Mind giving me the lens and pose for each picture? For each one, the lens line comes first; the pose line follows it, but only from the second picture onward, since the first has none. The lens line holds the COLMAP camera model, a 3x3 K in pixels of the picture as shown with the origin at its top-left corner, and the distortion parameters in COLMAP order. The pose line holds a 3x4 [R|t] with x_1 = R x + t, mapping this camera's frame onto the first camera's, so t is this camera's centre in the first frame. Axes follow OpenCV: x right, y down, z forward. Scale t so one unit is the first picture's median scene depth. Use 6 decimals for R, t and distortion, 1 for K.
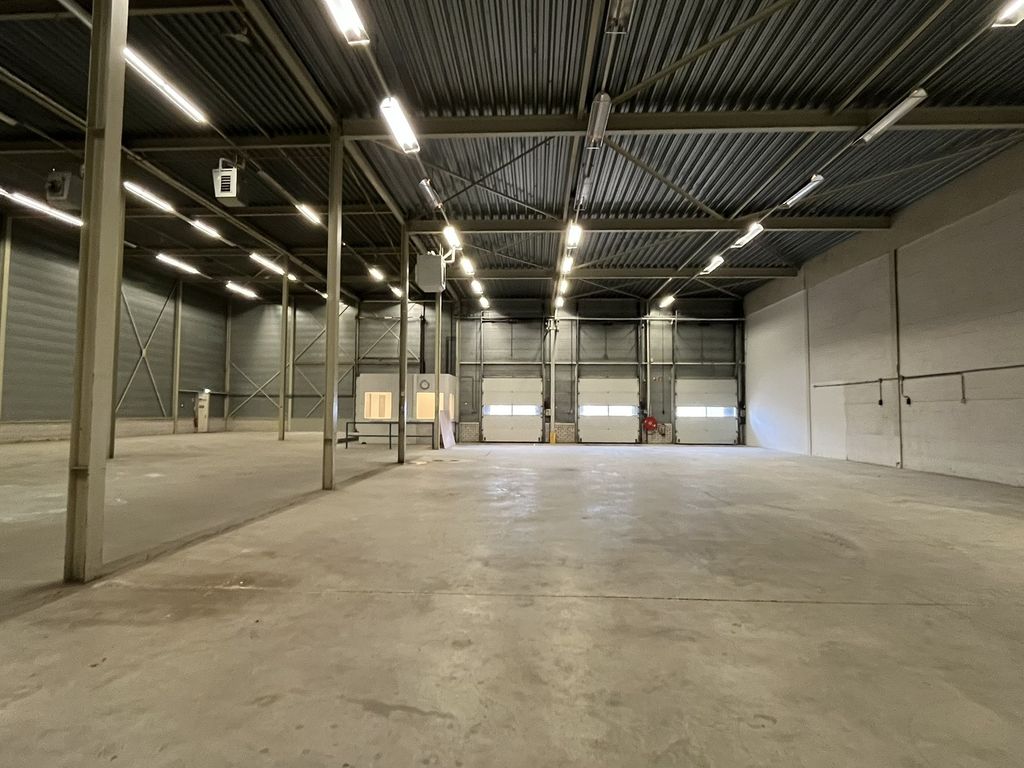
lens RADIAL K [[547.9, 0, 510.0], [0, 547.9, 386.2], [0, 0, 1]] dist [0.000652, 0.000475]
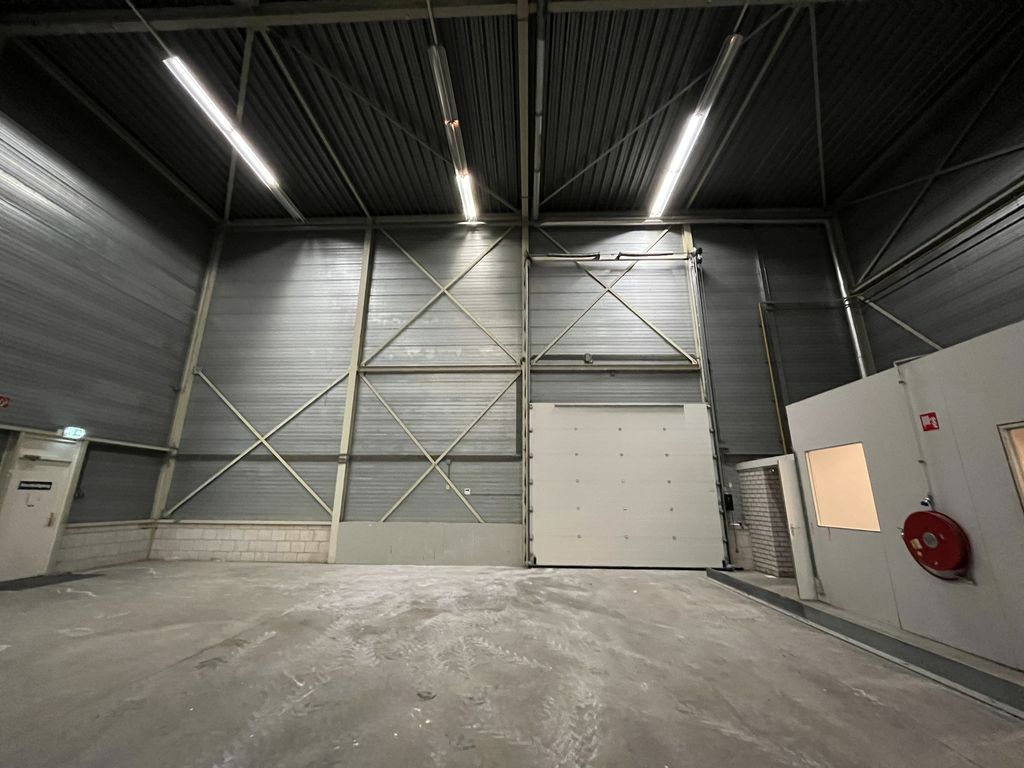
lens RADIAL K [[413.0, 0, 507.7], [0, 413.0, 383.9], [0, 0, 1]] dist [-0.001513, -0.000015]
pose [[0.999987, 0.001964, 0.004654, -0.424862], [-0.000900, 0.975872, -0.218342, 0.043437], [-0.004970, 0.218335, 0.975861, 1.046501]]
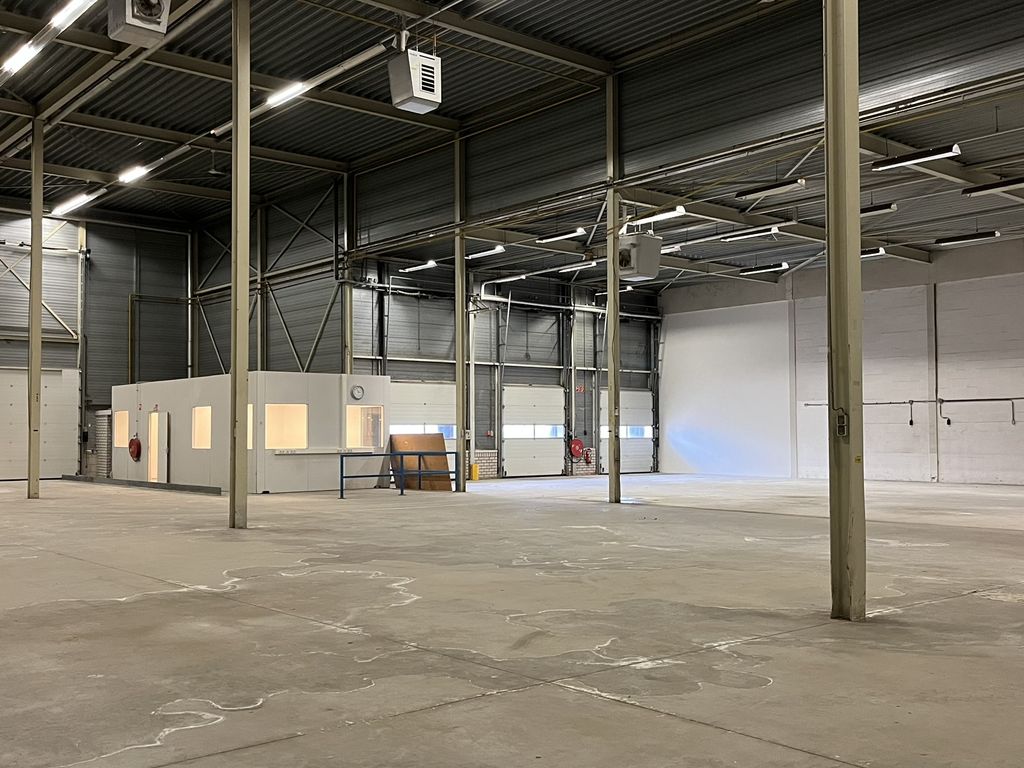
lens RADIAL K [[1032.1, 0, 504.6], [0, 1032.1, 396.5], [0, 0, 1]] dist [0.108545, -0.246788]
pose [[0.733267, 0.013911, 0.679798, -0.763477], [-0.023456, 0.999713, 0.004844, -0.007334], [-0.679536, -0.019498, 0.733383, 0.027360]]
